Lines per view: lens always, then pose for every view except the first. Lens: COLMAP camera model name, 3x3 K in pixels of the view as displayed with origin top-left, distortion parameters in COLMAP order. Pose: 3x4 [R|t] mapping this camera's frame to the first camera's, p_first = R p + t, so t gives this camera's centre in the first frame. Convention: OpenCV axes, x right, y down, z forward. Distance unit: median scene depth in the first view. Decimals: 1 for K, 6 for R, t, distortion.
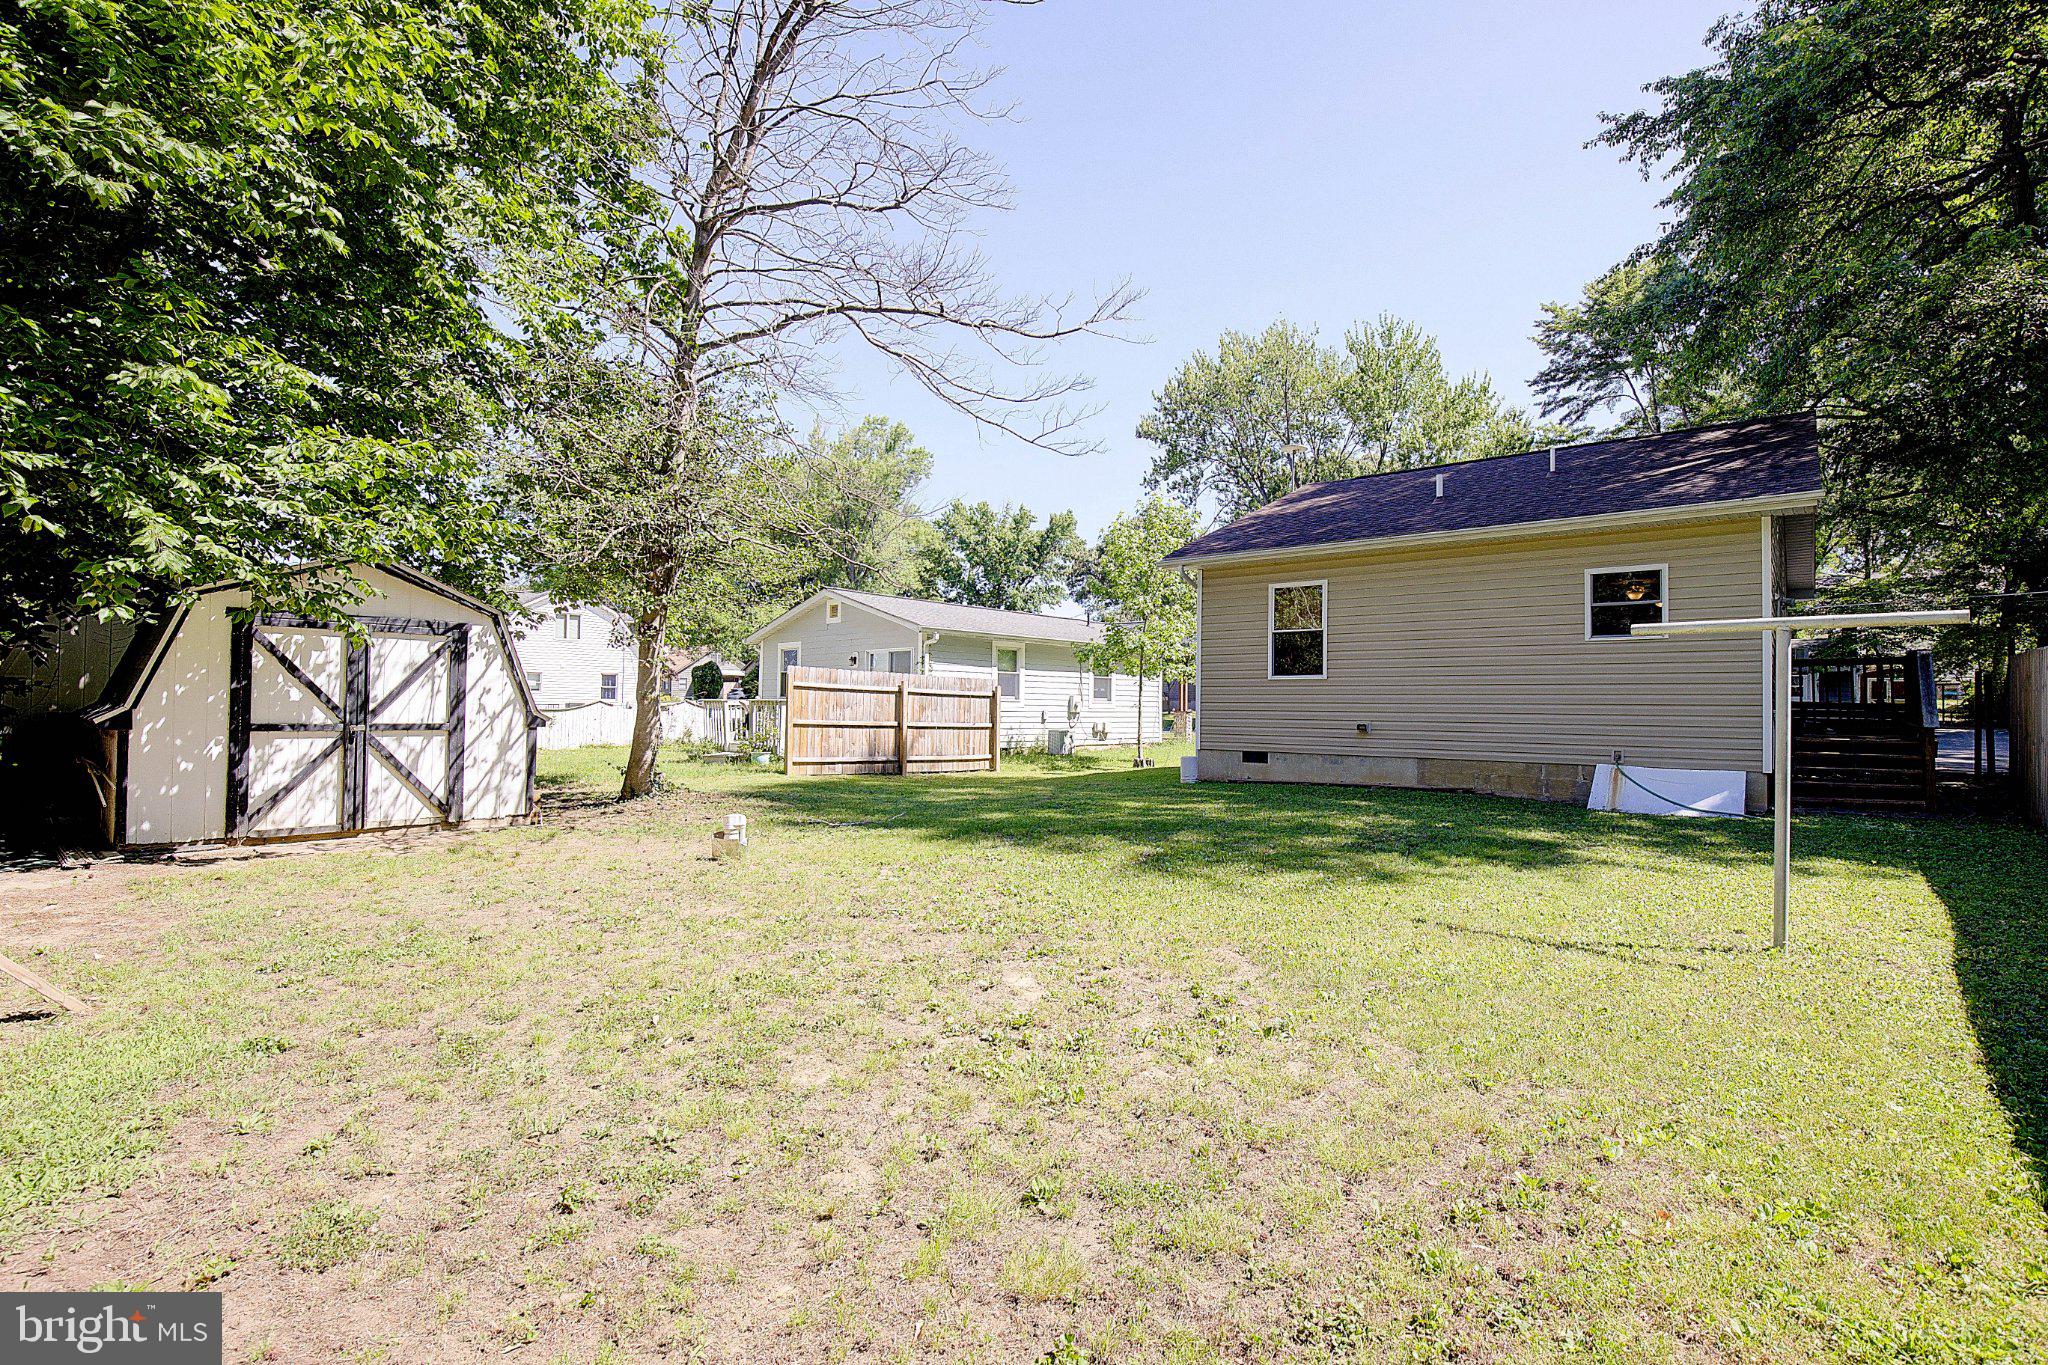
lens RADIAL K [[956.0, 0, 1038.2], [0, 956.0, 684.4], [0, 0, 1]] dist [-0.024084, -0.001638]
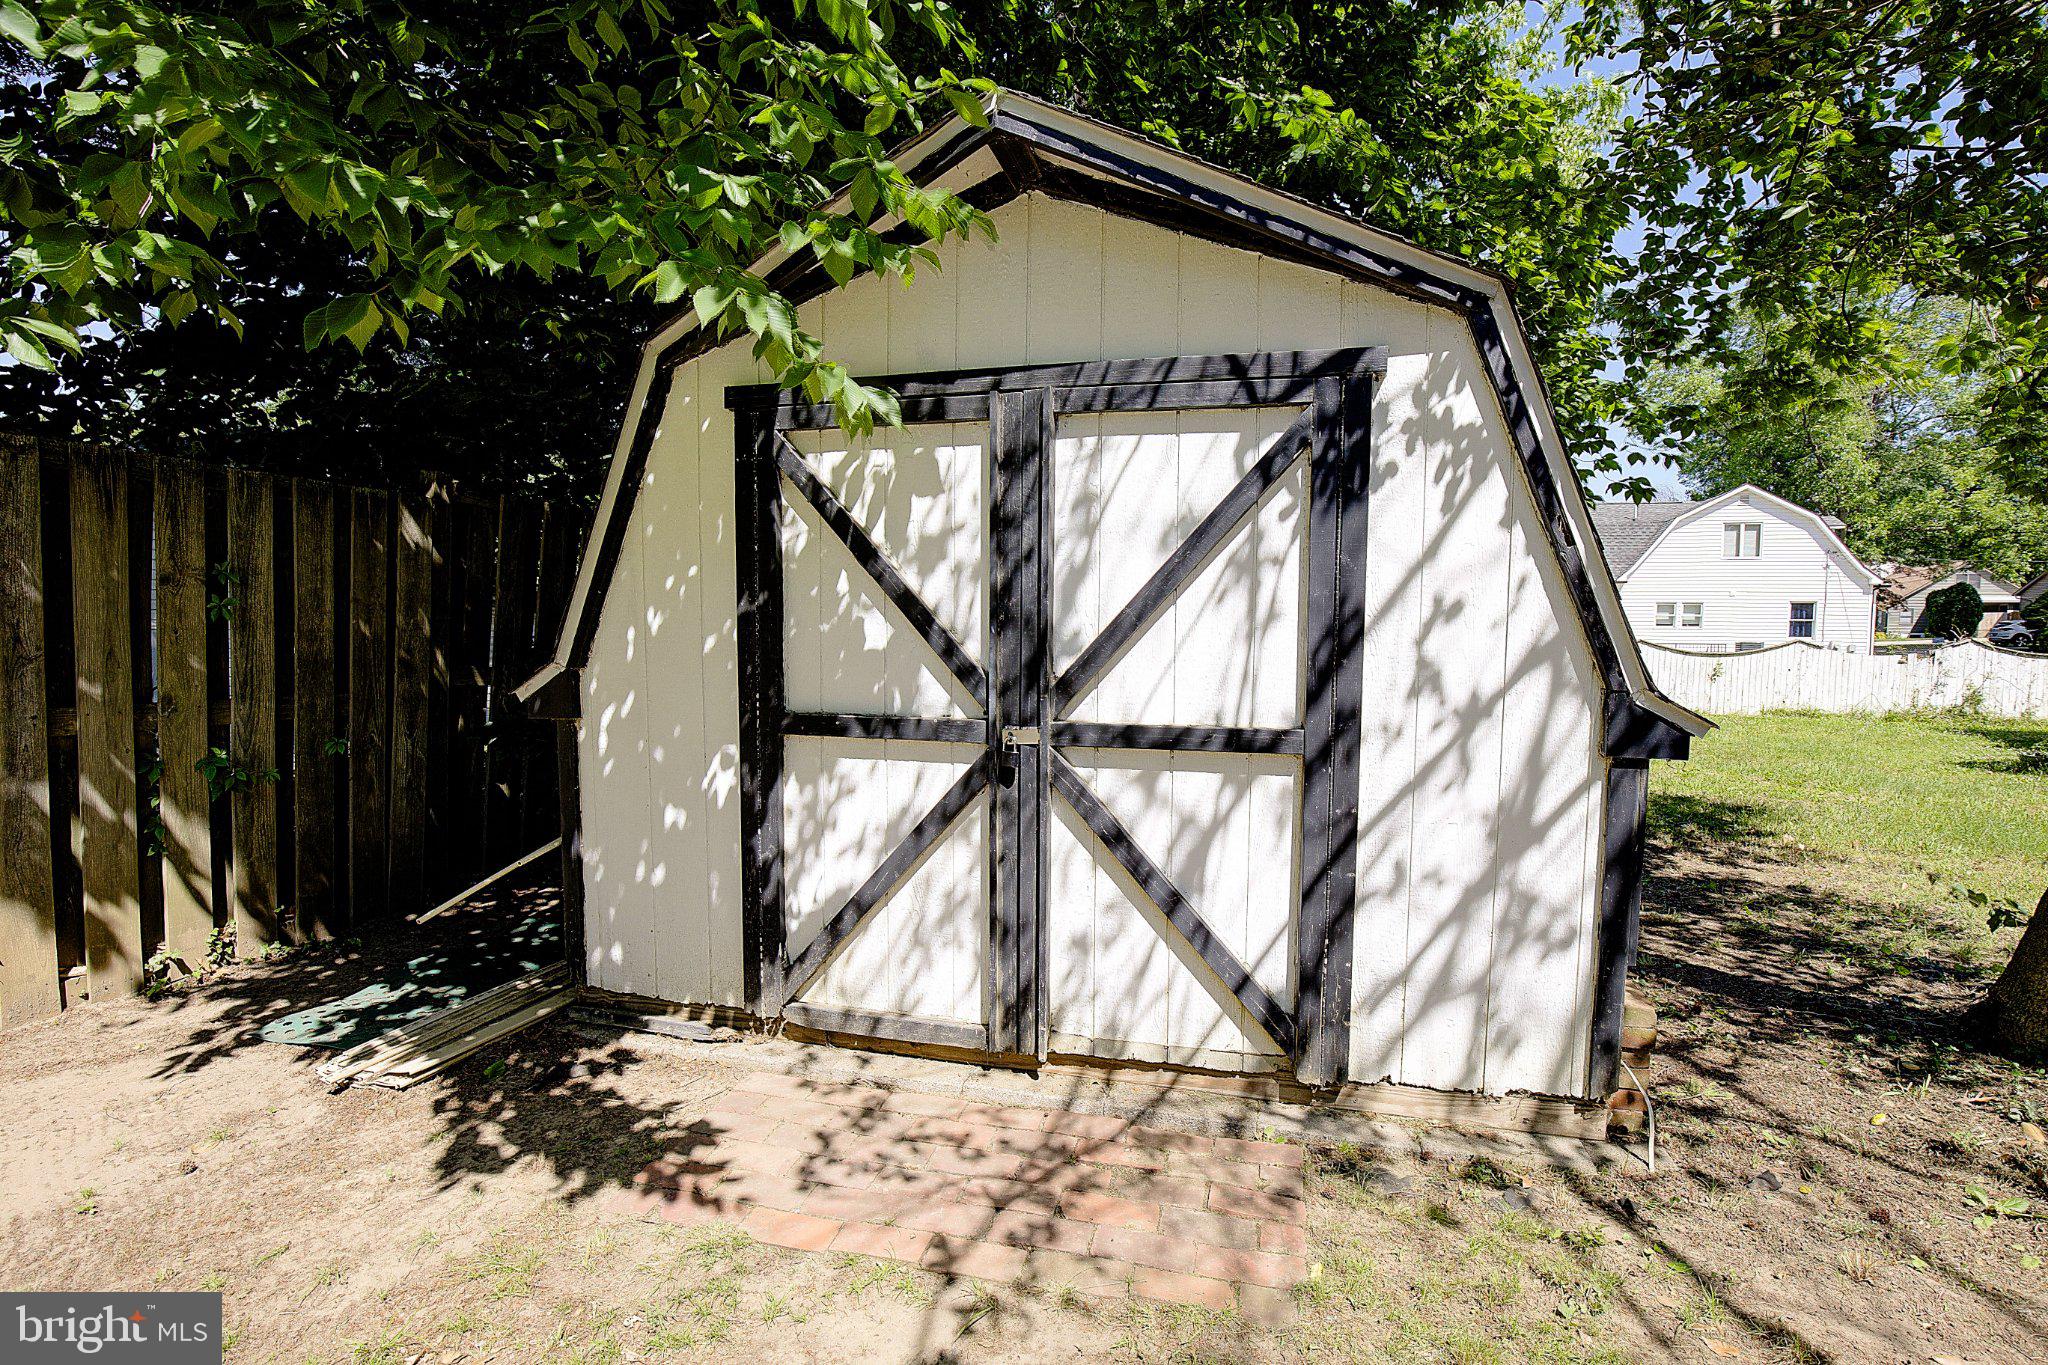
lens RADIAL K [[956.0, 0, 1028.3], [0, 956.0, 696.7], [0, 0, 1]] dist [-0.024084, -0.001638]
pose [[0.451786, 0.052016, -0.890609, -0.436255], [0.017778, 0.997576, 0.067282, 0.011798], [0.891949, -0.046230, 0.449766, 0.847888]]
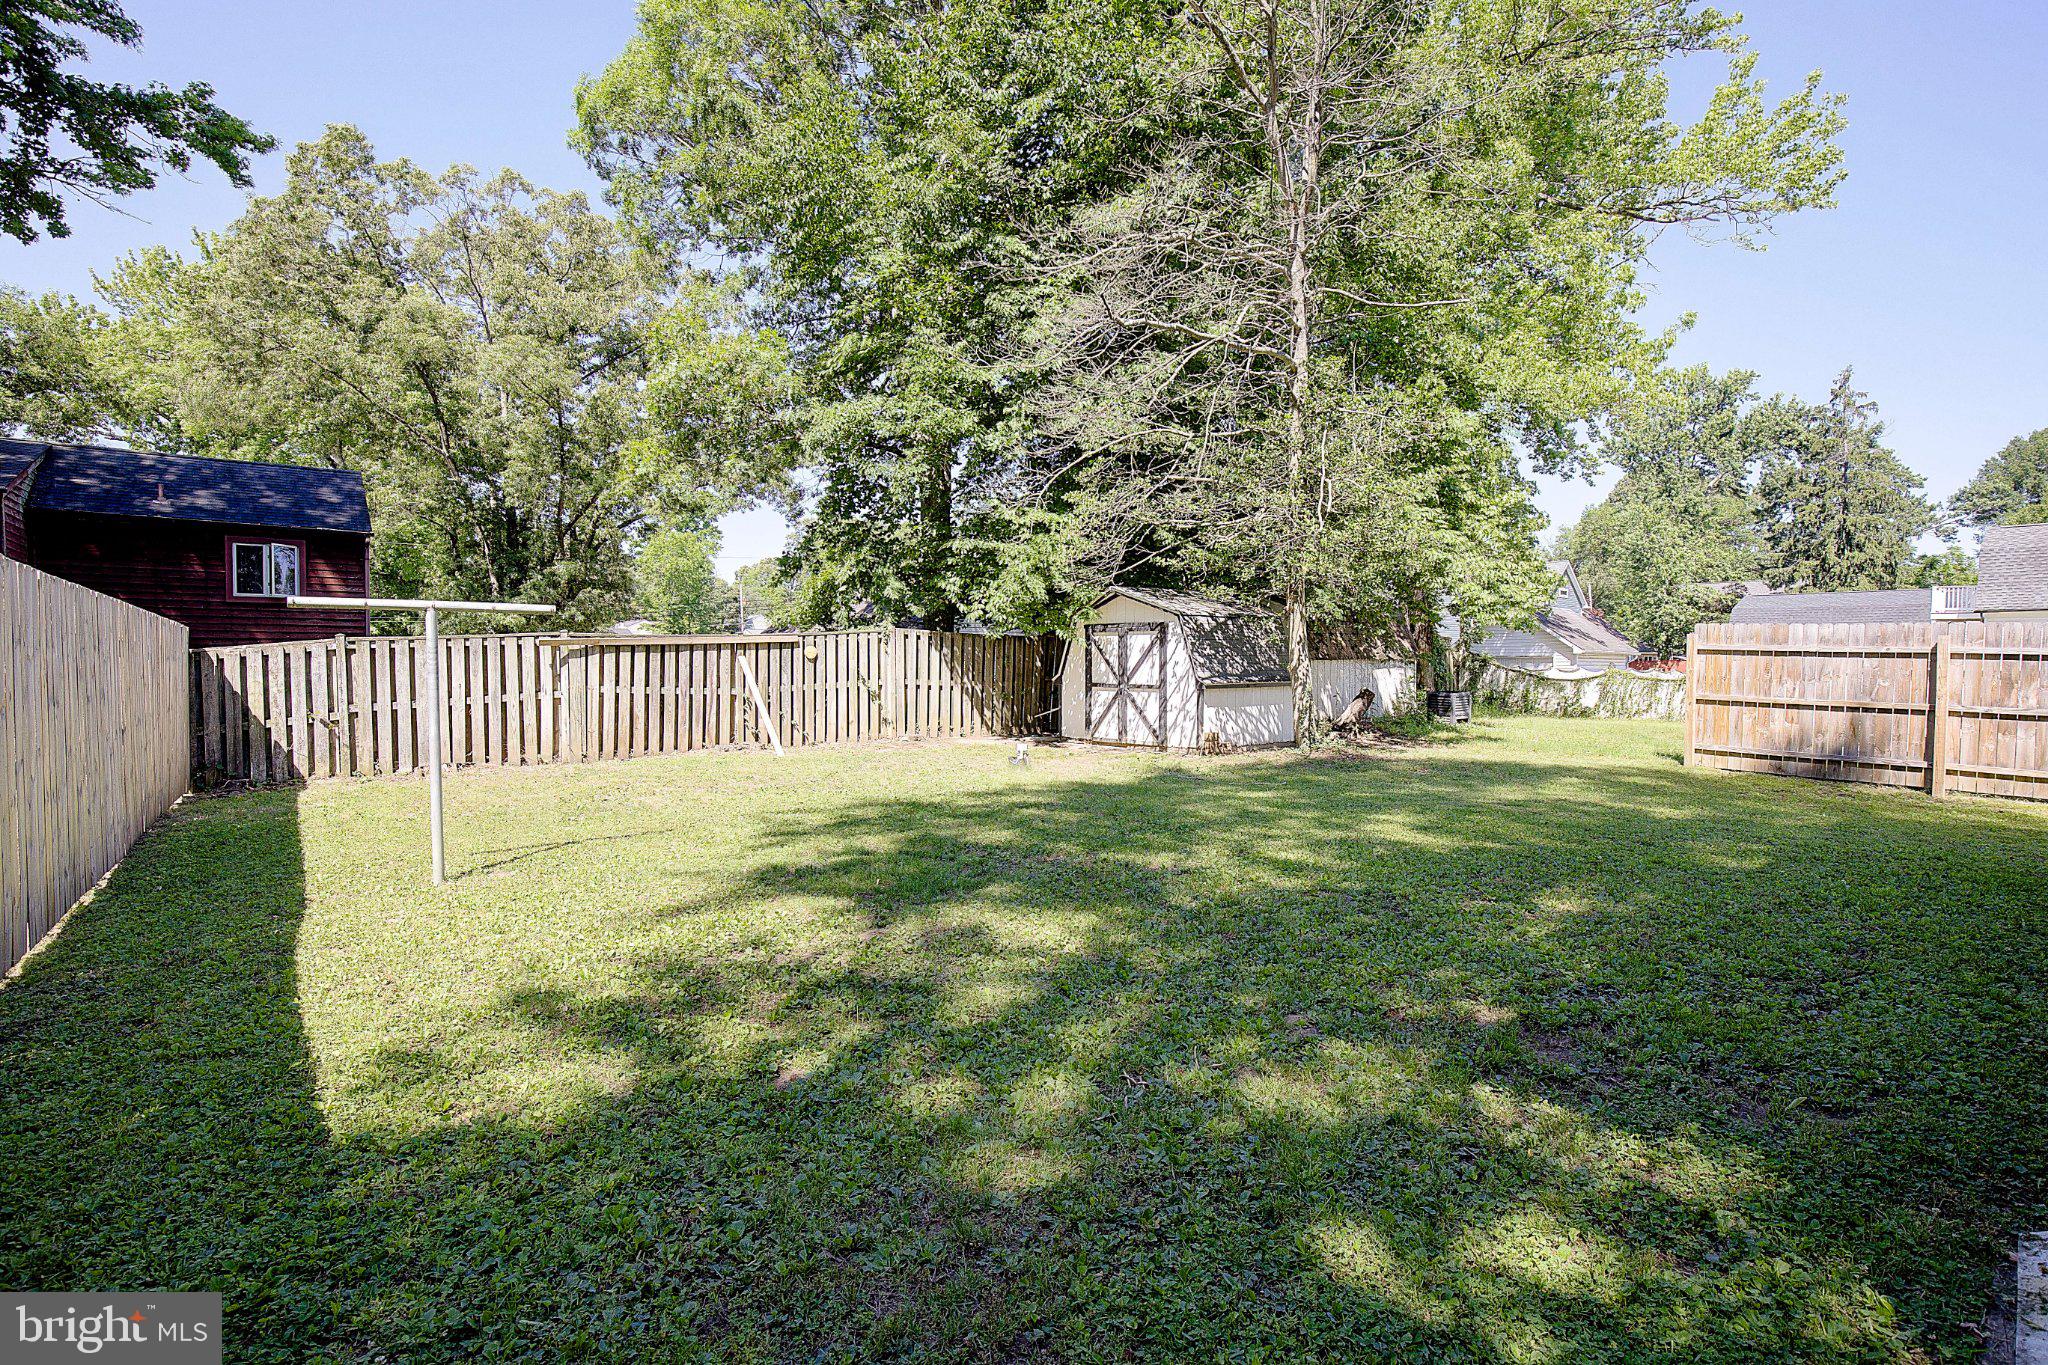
lens RADIAL K [[956.0, 0, 1016.3], [0, 956.0, 686.9], [0, 0, 1]] dist [-0.024084, -0.001638]
pose [[-0.150129, -0.001896, -0.988665, 1.086048], [0.007875, 0.999964, -0.003113, 0.051658], [0.988635, -0.008254, -0.150109, 1.056552]]
